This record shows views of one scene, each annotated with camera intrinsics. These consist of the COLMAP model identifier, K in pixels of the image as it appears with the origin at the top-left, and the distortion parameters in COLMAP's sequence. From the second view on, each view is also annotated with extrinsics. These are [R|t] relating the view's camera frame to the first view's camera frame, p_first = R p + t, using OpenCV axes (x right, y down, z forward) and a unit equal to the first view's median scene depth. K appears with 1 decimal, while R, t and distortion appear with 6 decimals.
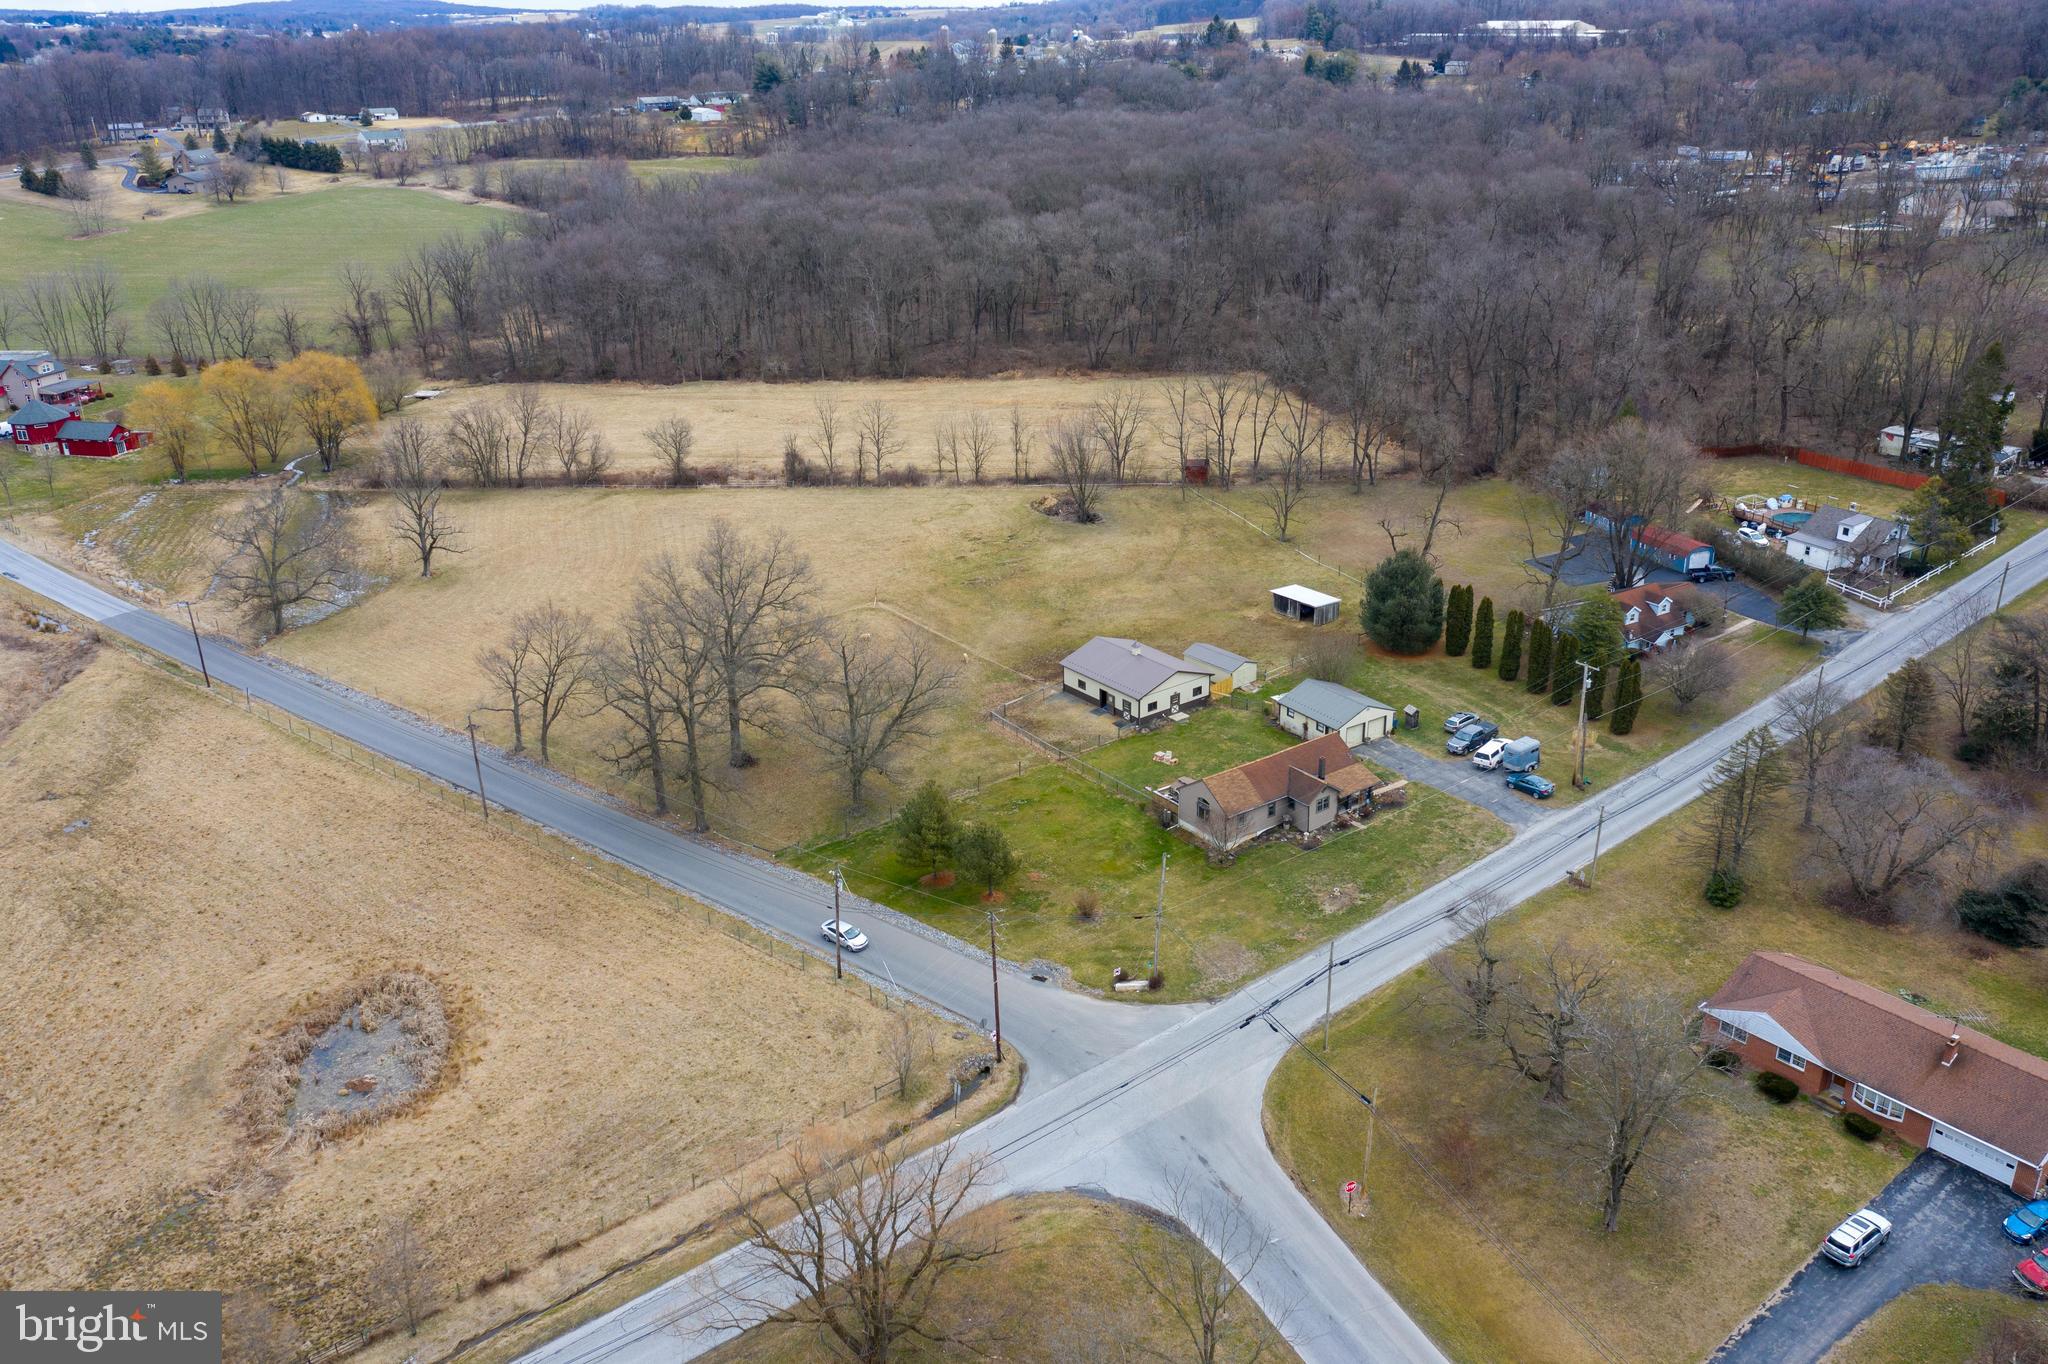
lens RADIAL K [[1627.7, 0, 1019.8], [0, 1627.7, 683.7], [0, 0, 1]] dist [-0.001543, 0.014447]
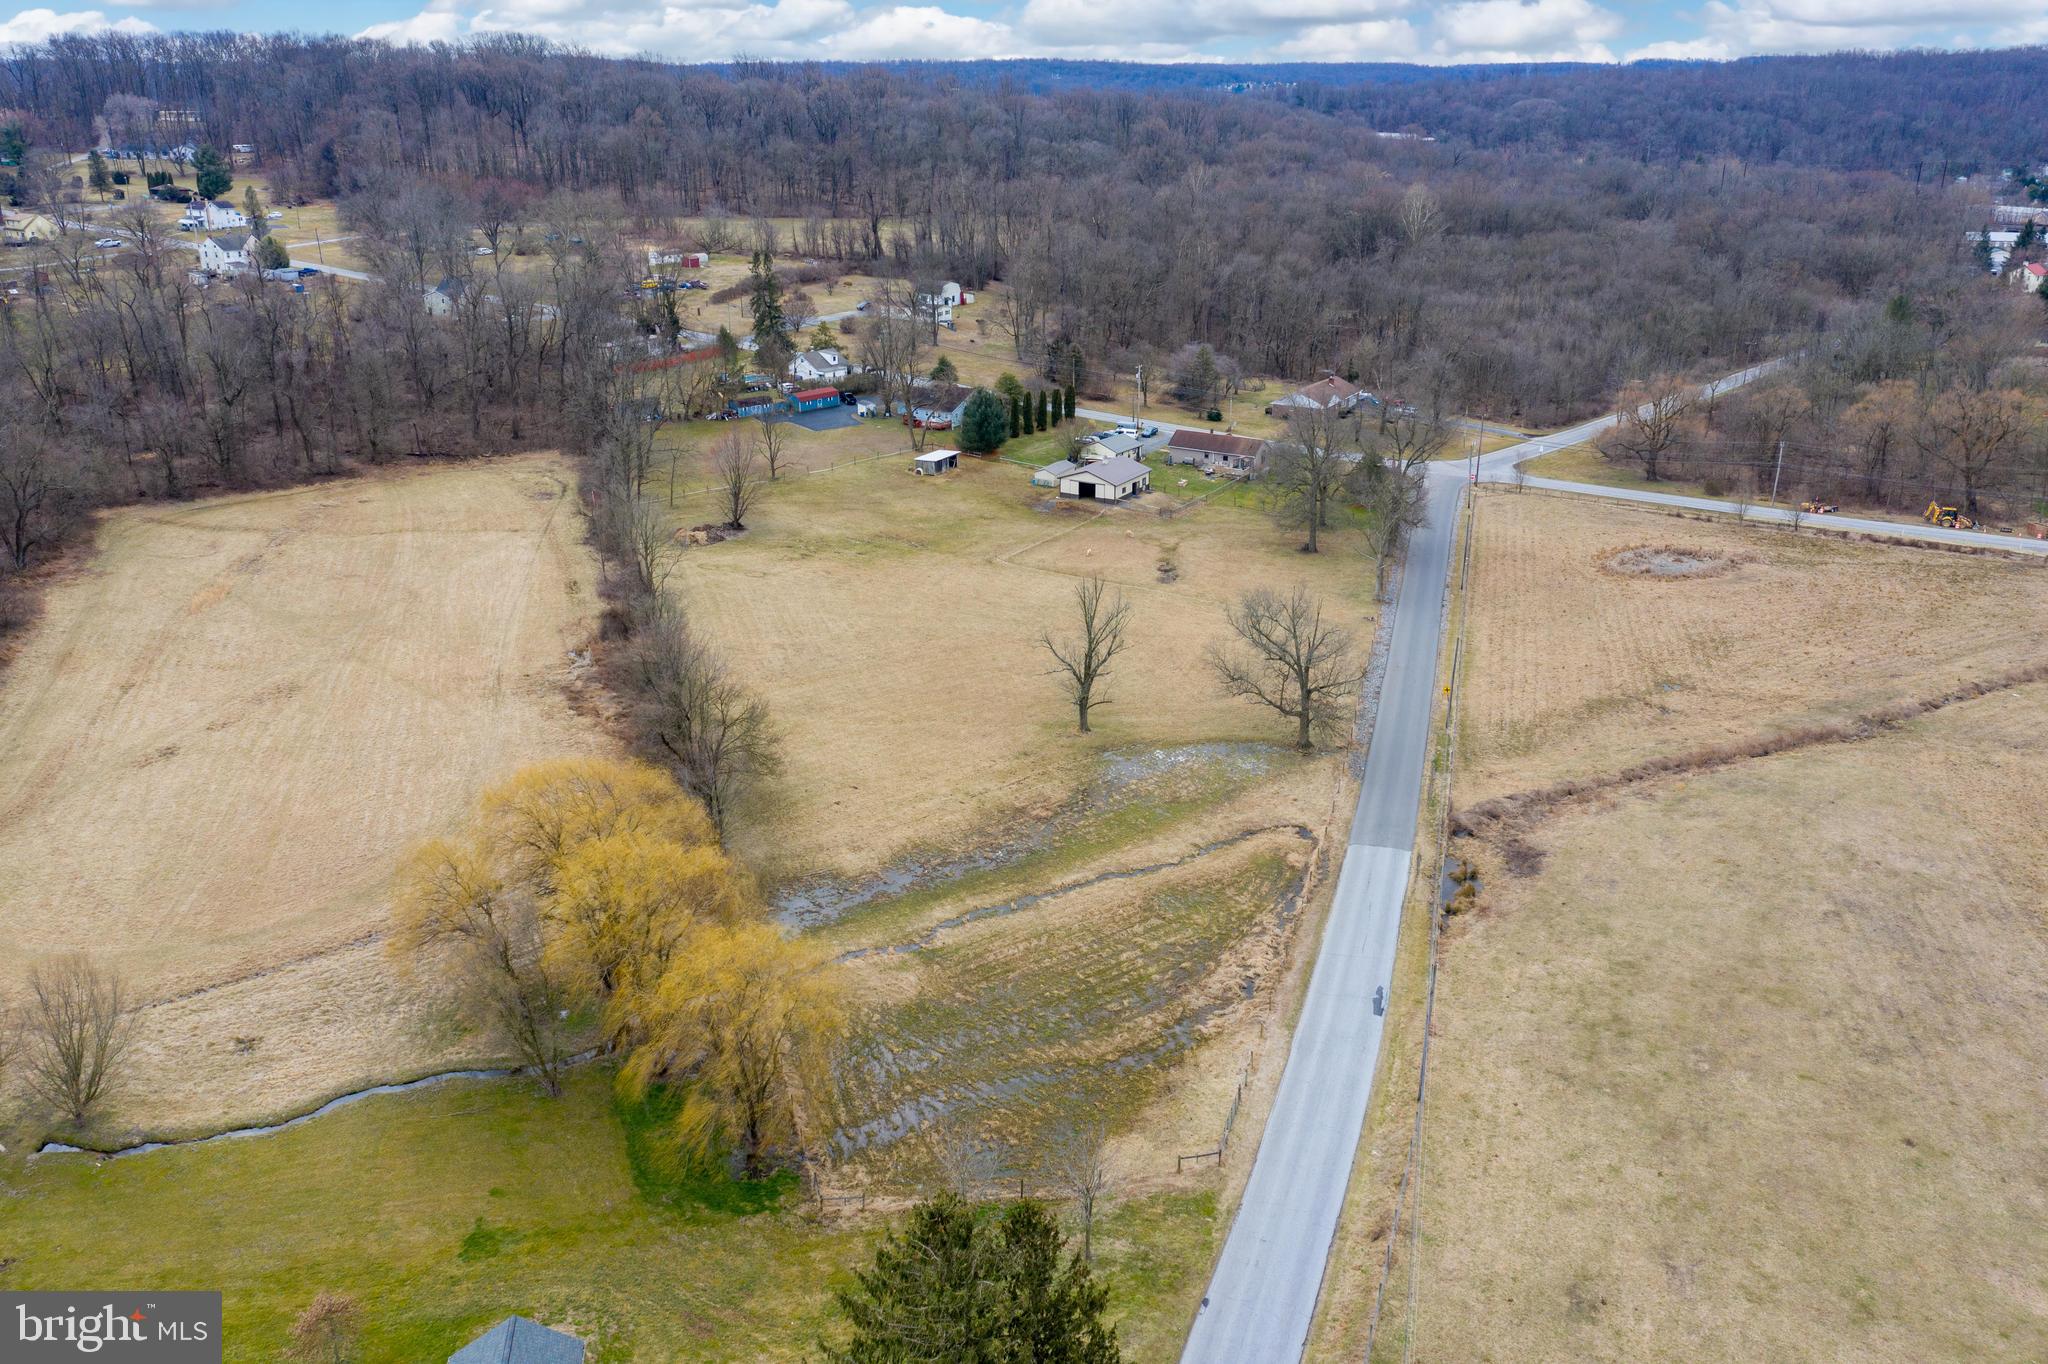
lens RADIAL K [[1627.7, 0, 1019.8], [0, 1627.7, 683.7], [0, 0, 1]] dist [-0.001543, 0.014447]
pose [[-0.379025, -0.308289, 0.872524, -1.293418], [0.364808, 0.816738, 0.447051, -0.559867], [-0.850444, 0.487747, -0.197098, 1.466969]]
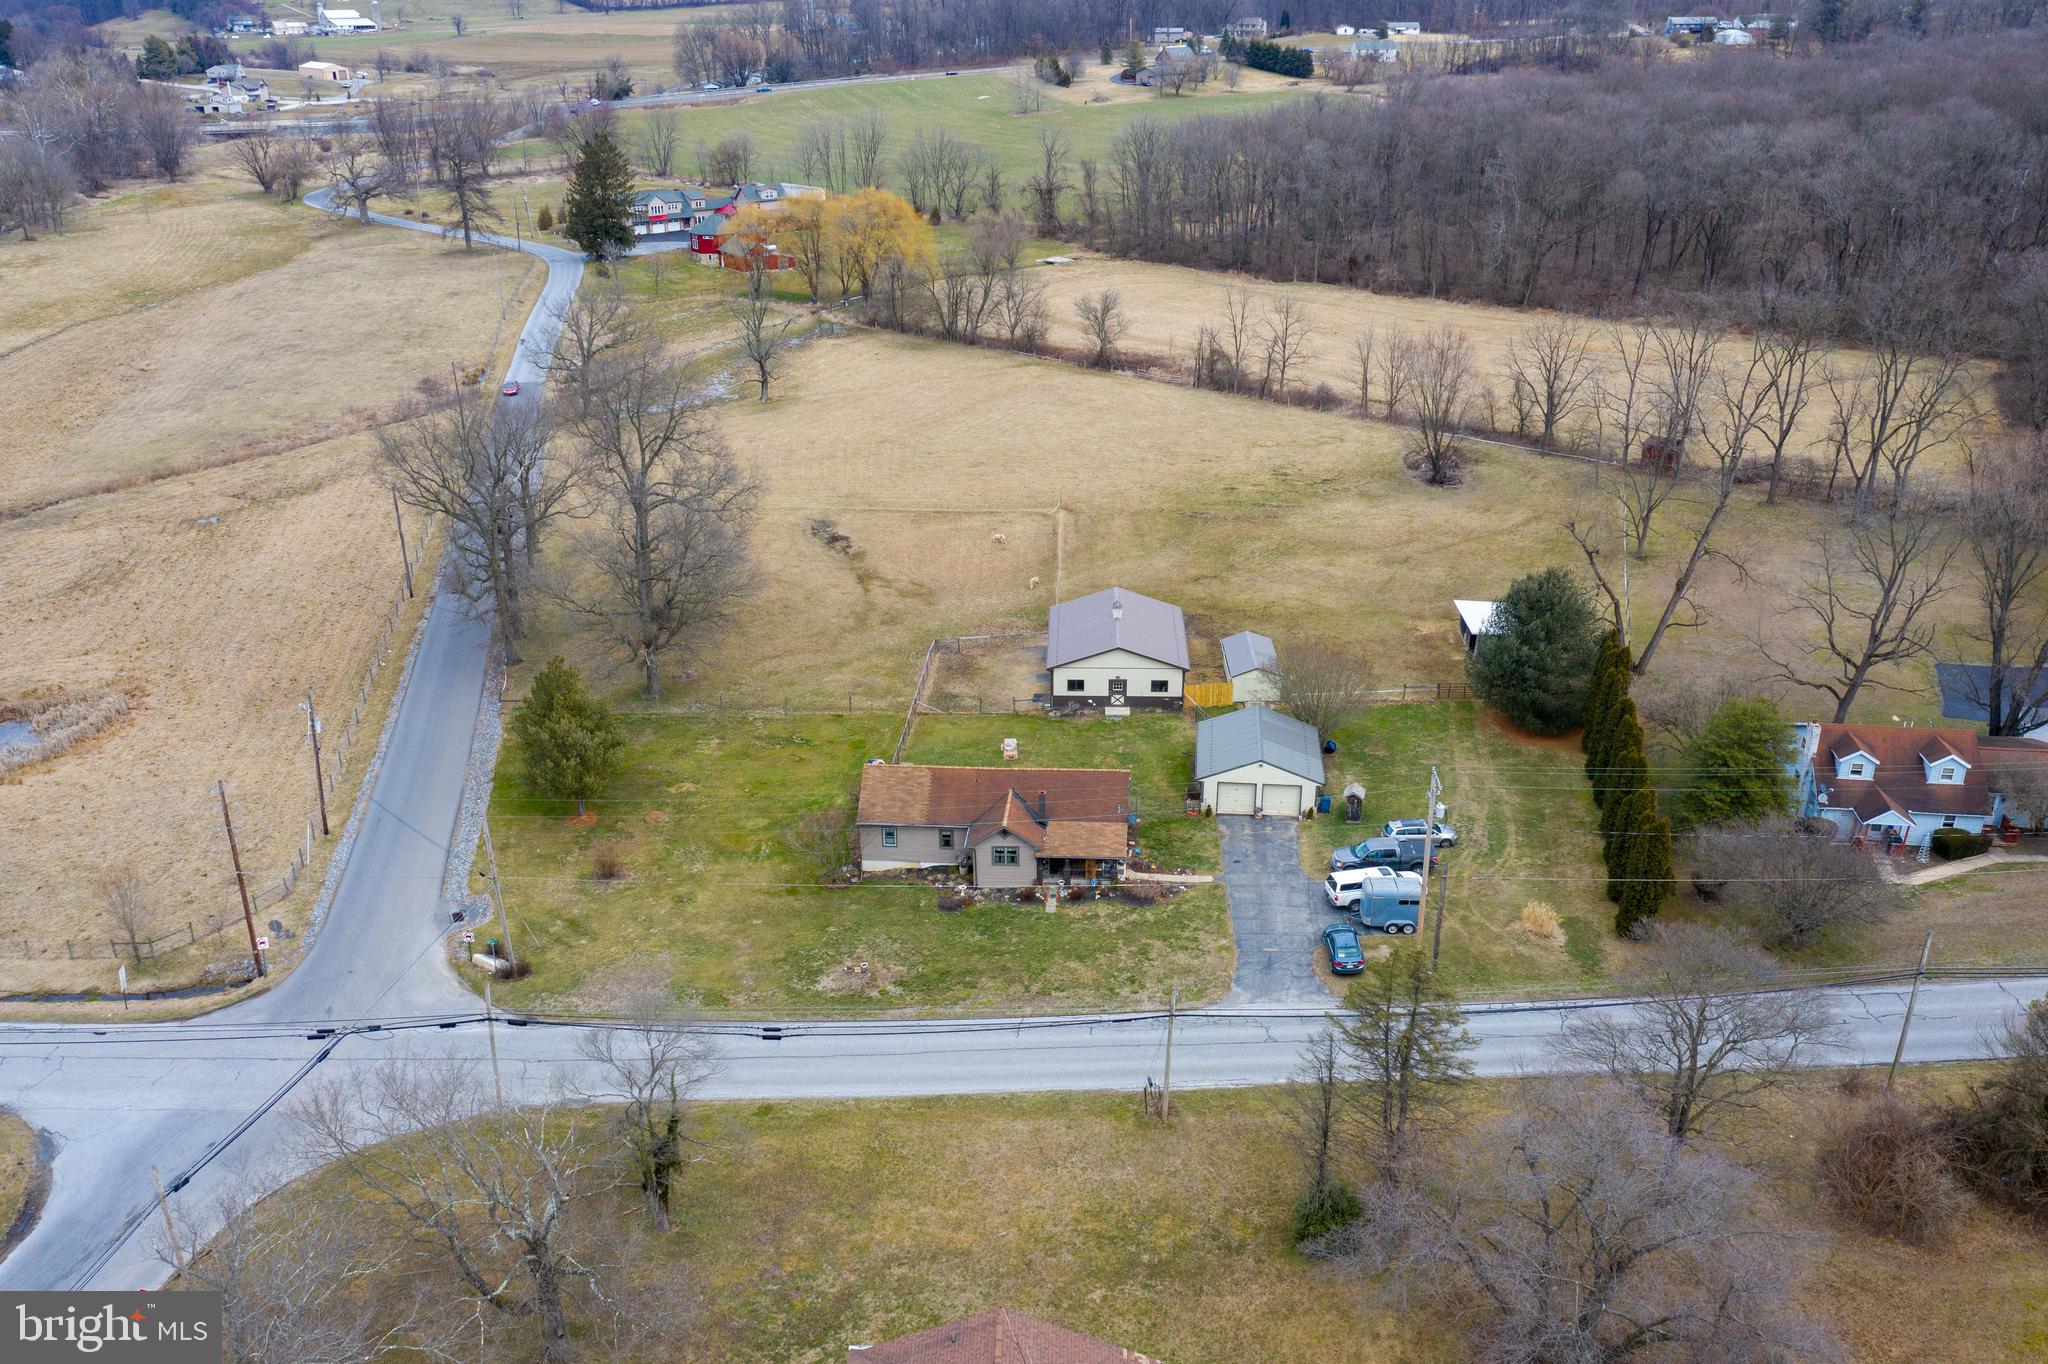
lens RADIAL K [[1627.7, 0, 1019.8], [0, 1627.7, 683.7], [0, 0, 1]] dist [-0.001543, 0.014447]
pose [[0.767905, 0.264611, -0.583354, 0.472406], [-0.250608, 0.962205, 0.106568, -0.056349], [0.589506, 0.064359, 0.805196, 0.384164]]
